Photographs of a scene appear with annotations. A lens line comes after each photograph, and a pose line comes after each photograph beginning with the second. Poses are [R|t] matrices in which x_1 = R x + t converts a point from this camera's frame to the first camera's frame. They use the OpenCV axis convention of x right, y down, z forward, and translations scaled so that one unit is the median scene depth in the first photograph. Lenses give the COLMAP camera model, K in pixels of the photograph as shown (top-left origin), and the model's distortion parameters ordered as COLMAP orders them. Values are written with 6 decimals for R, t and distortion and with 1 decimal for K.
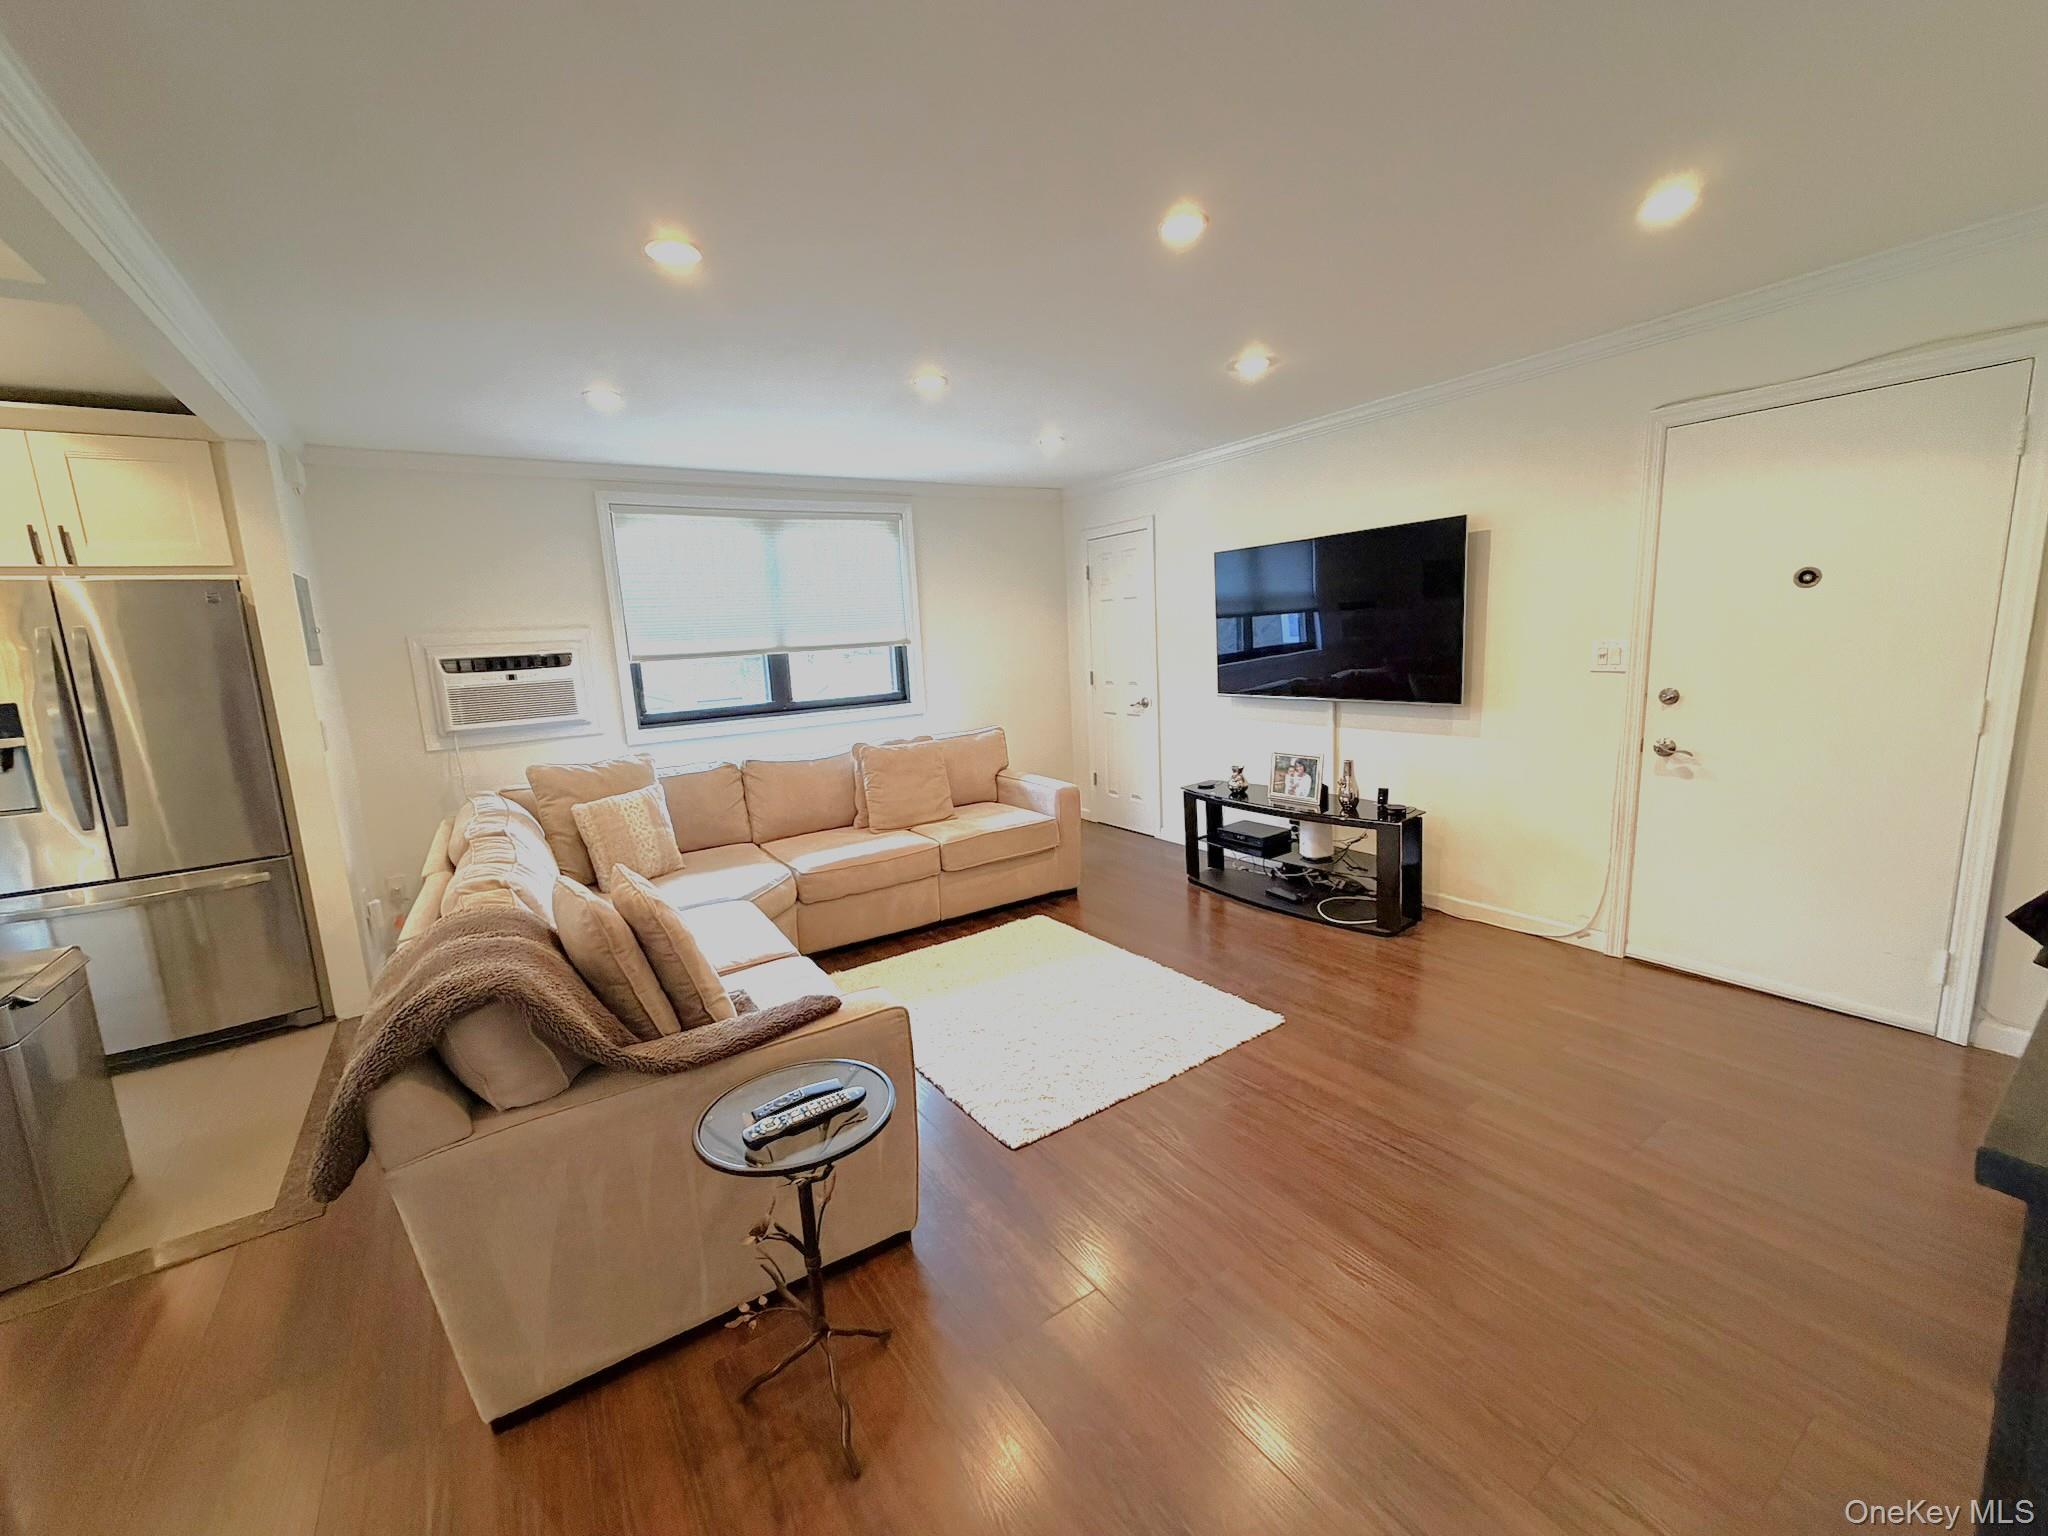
lens RADIAL K [[818.3, 0, 1020.4], [0, 818.3, 763.8], [0, 0, 1]] dist [-0.000688, 0.000191]
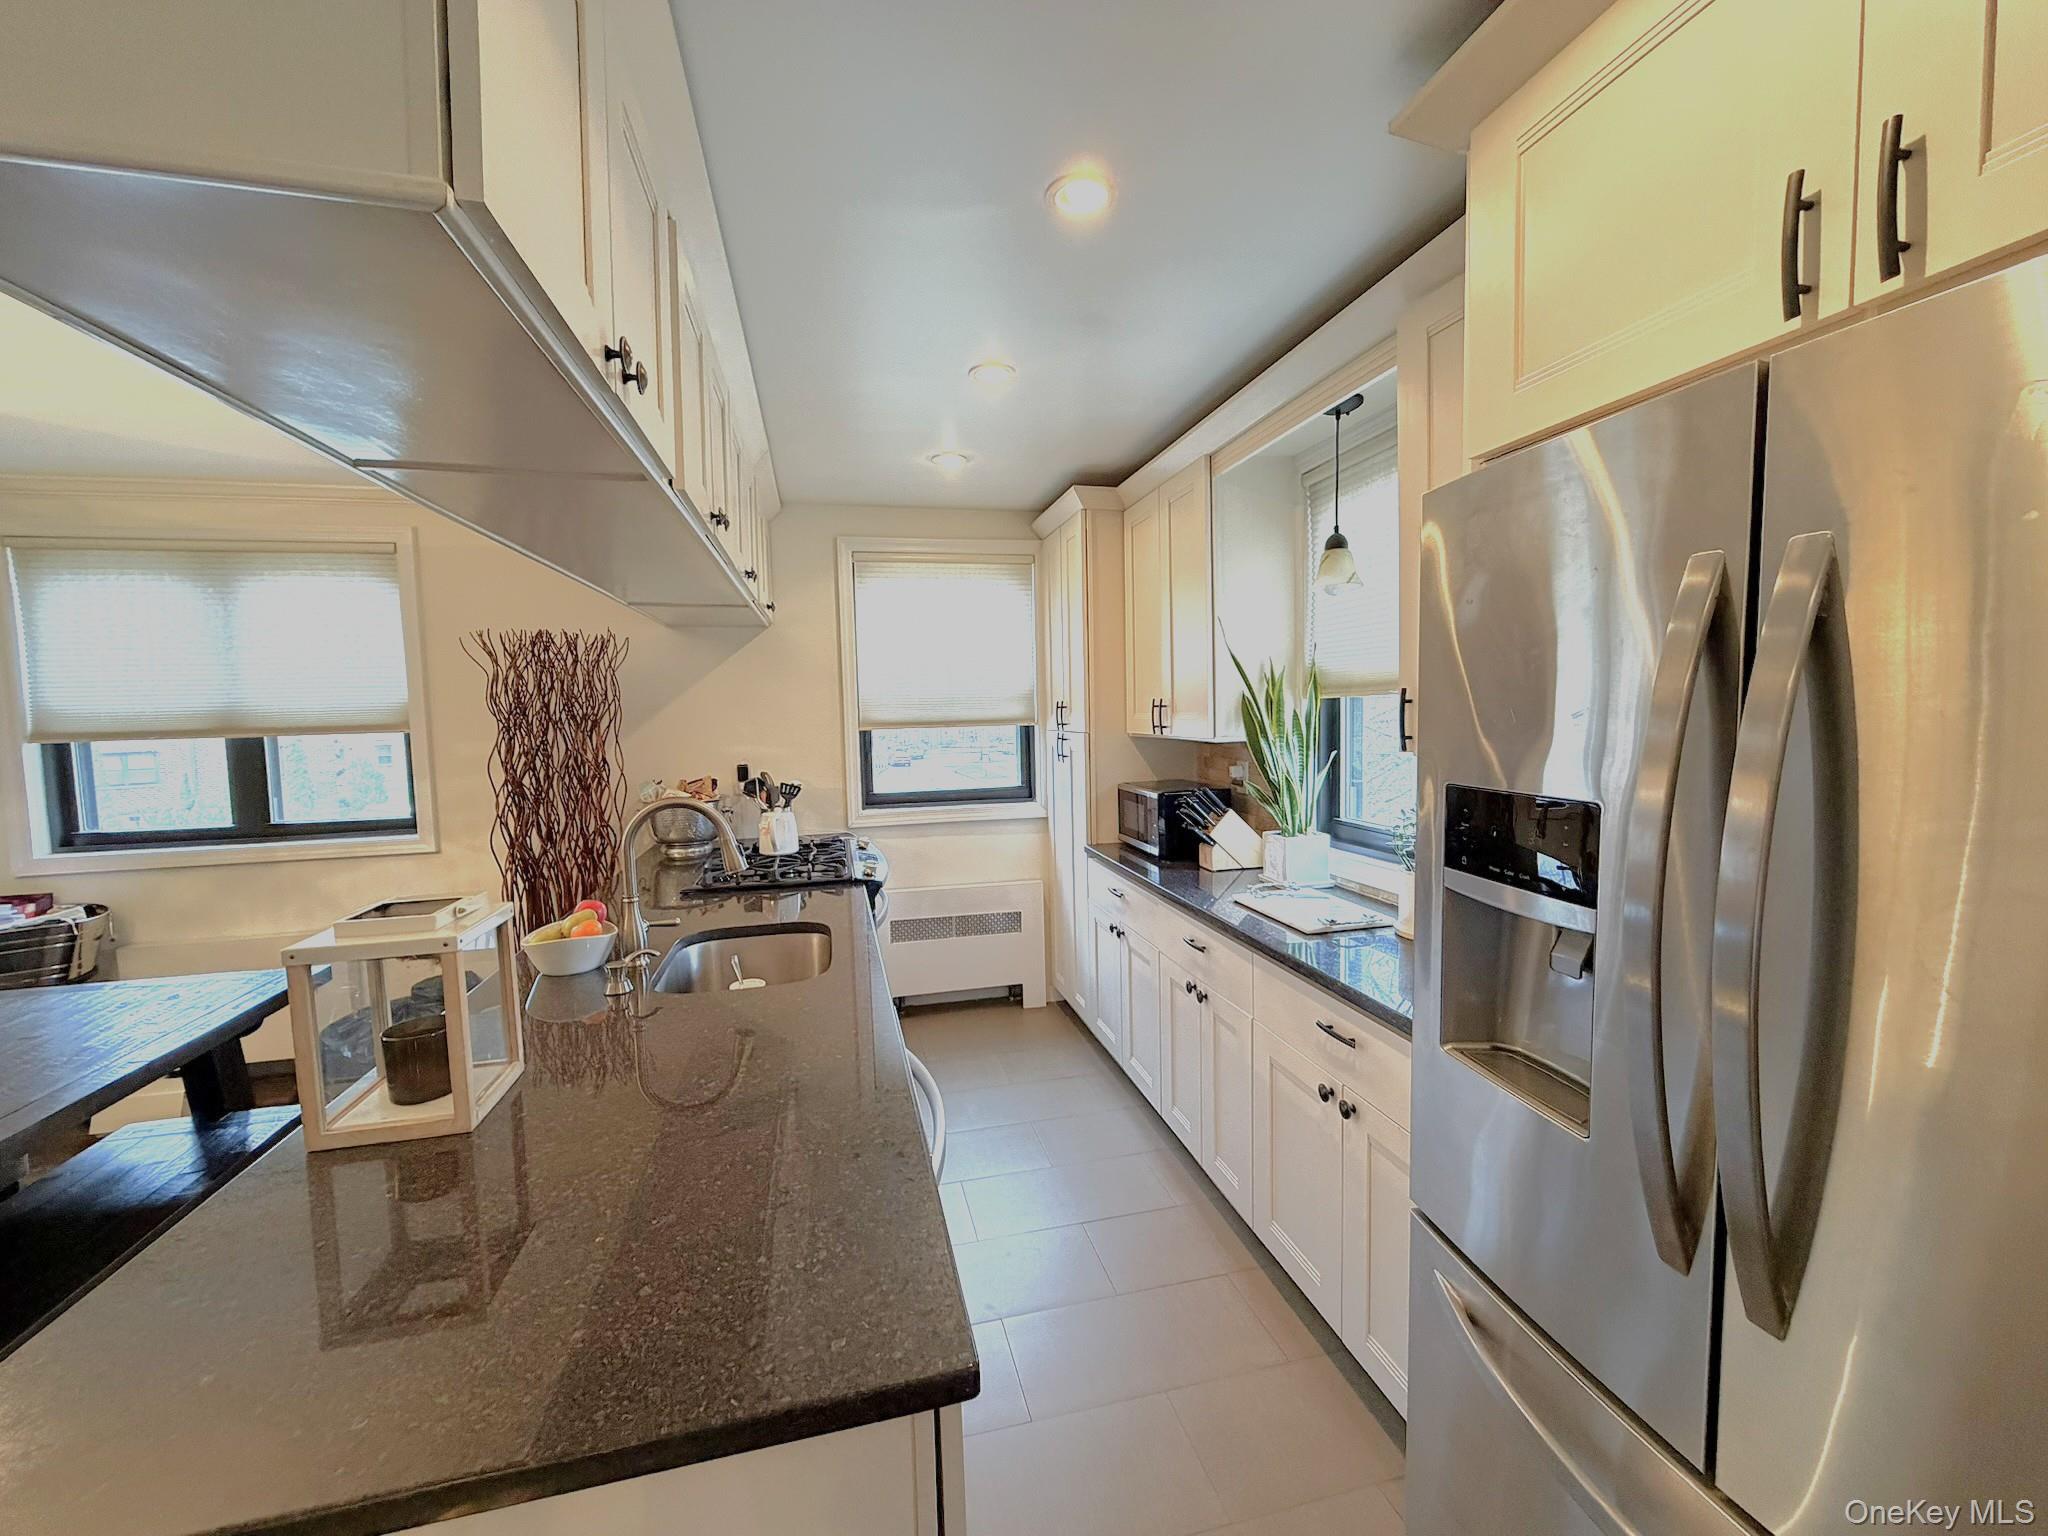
lens RADIAL K [[818.3, 0, 1013.8], [0, 818.3, 768.0], [0, 0, 1]] dist [-0.000688, 0.000191]
pose [[-0.357418, 0.129386, -0.924939, -0.585621], [-0.104385, 0.978618, 0.177232, -0.083343], [0.928093, 0.159896, -0.336269, 0.613544]]
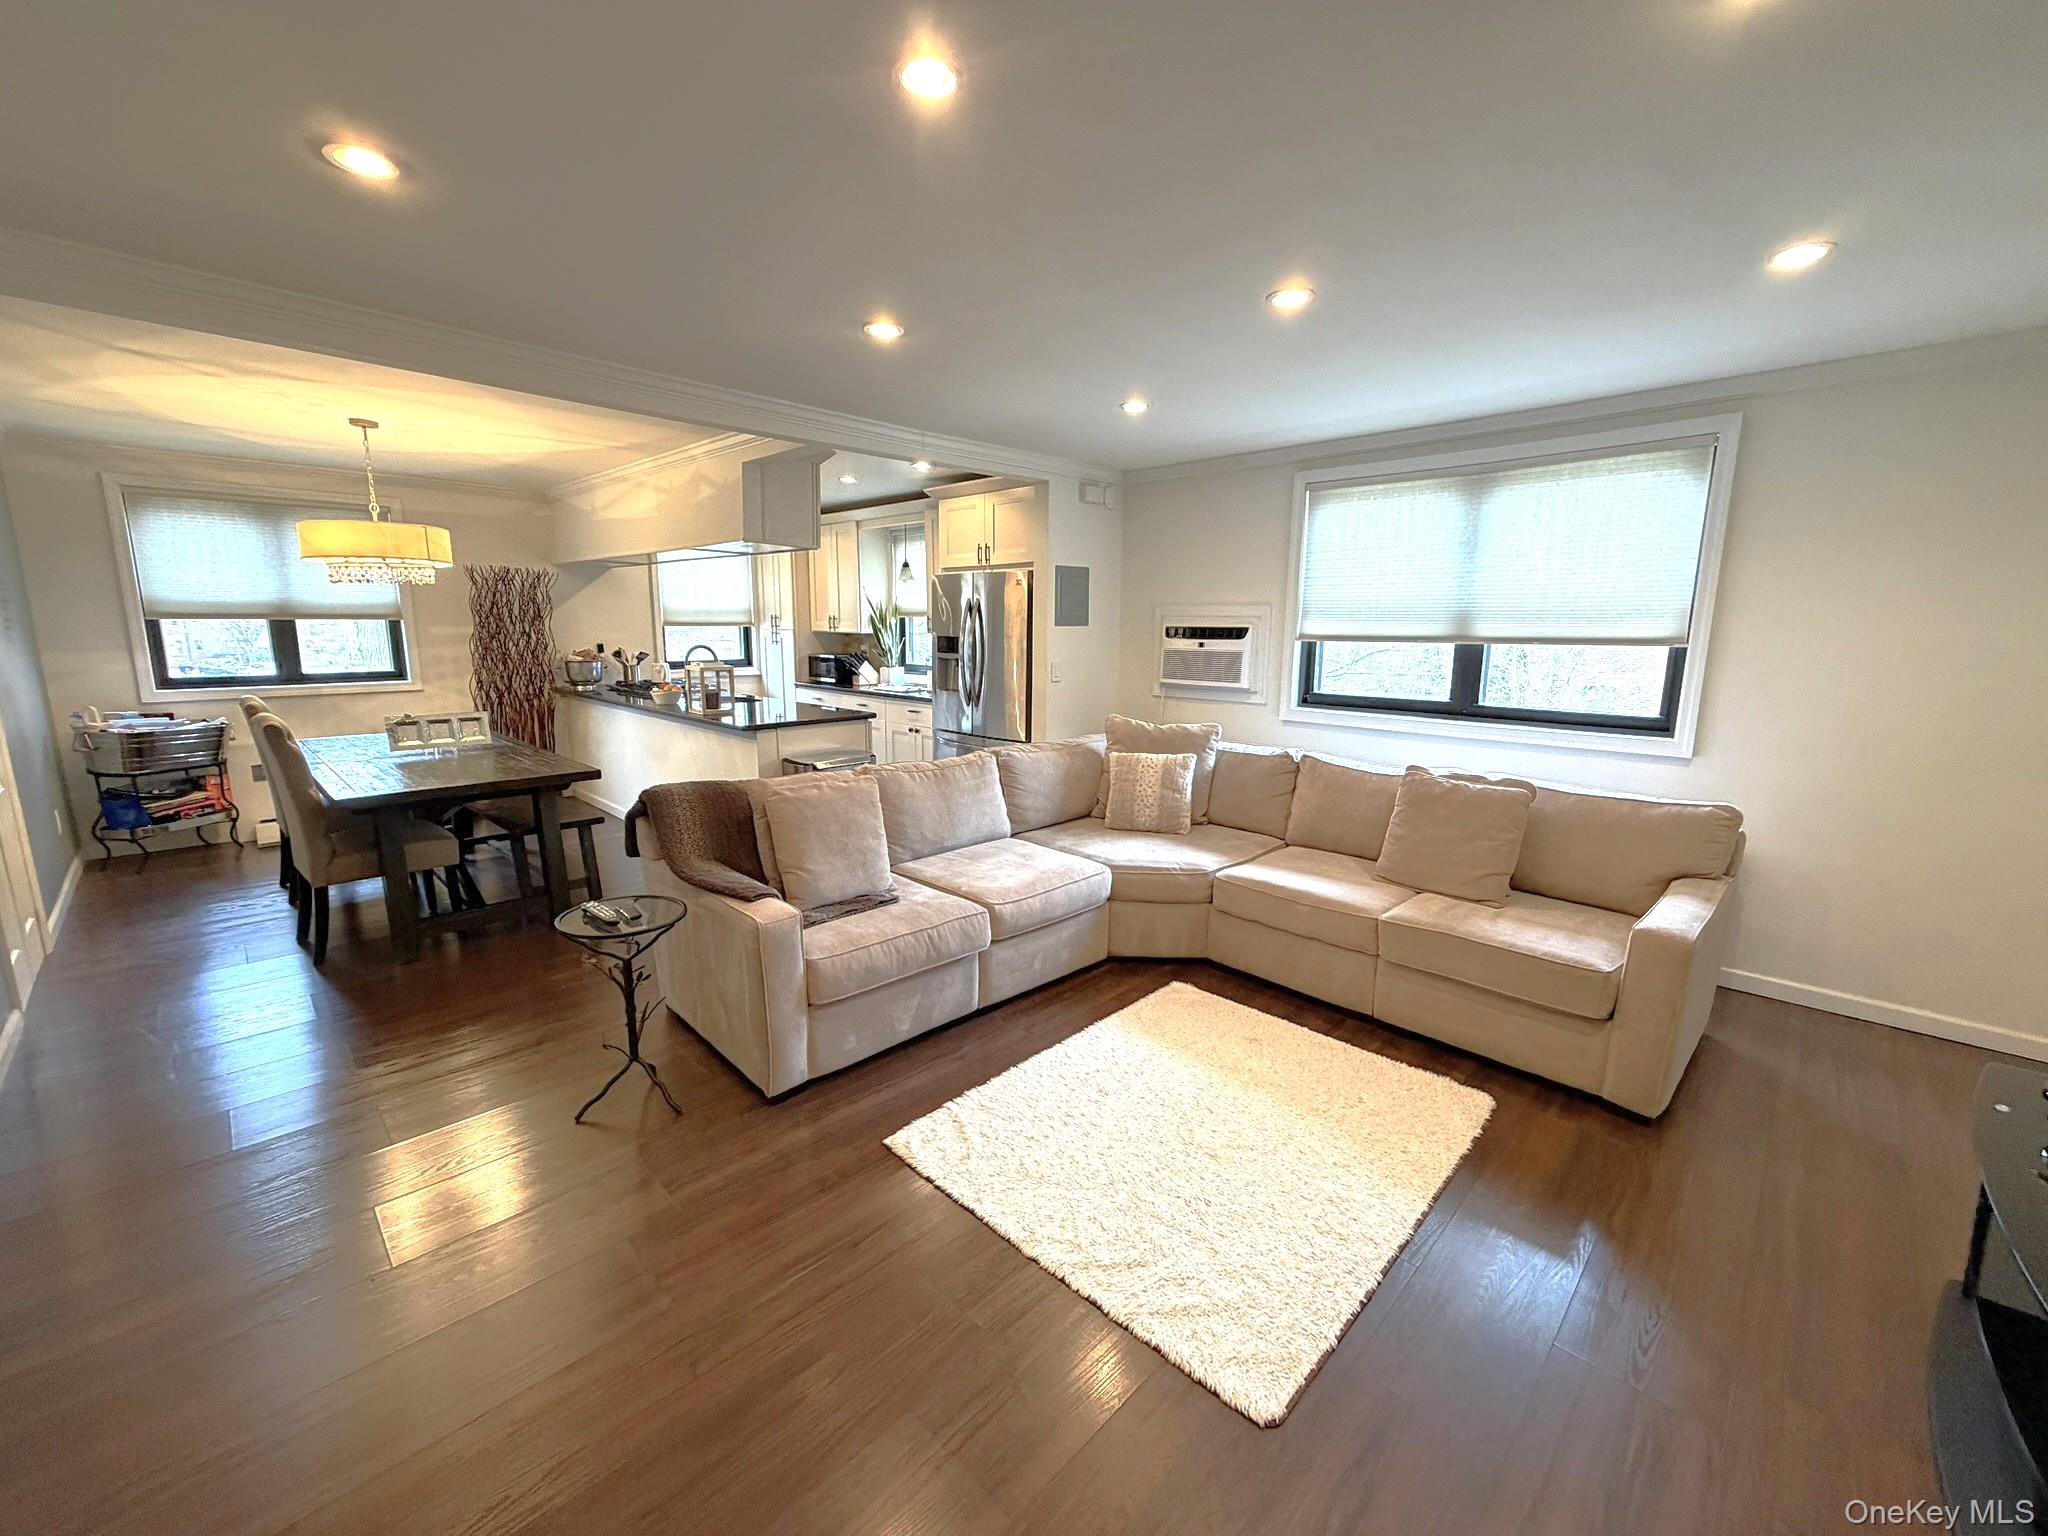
lens RADIAL K [[818.3, 0, 1017.4], [0, 818.3, 756.6], [0, 0, 1]] dist [-0.000688, 0.000191]
pose [[0.193201, 0.212492, -0.957873, 0.515106], [-0.171699, 0.968524, 0.180224, -0.118833], [0.966019, 0.129646, 0.223604, 0.503528]]
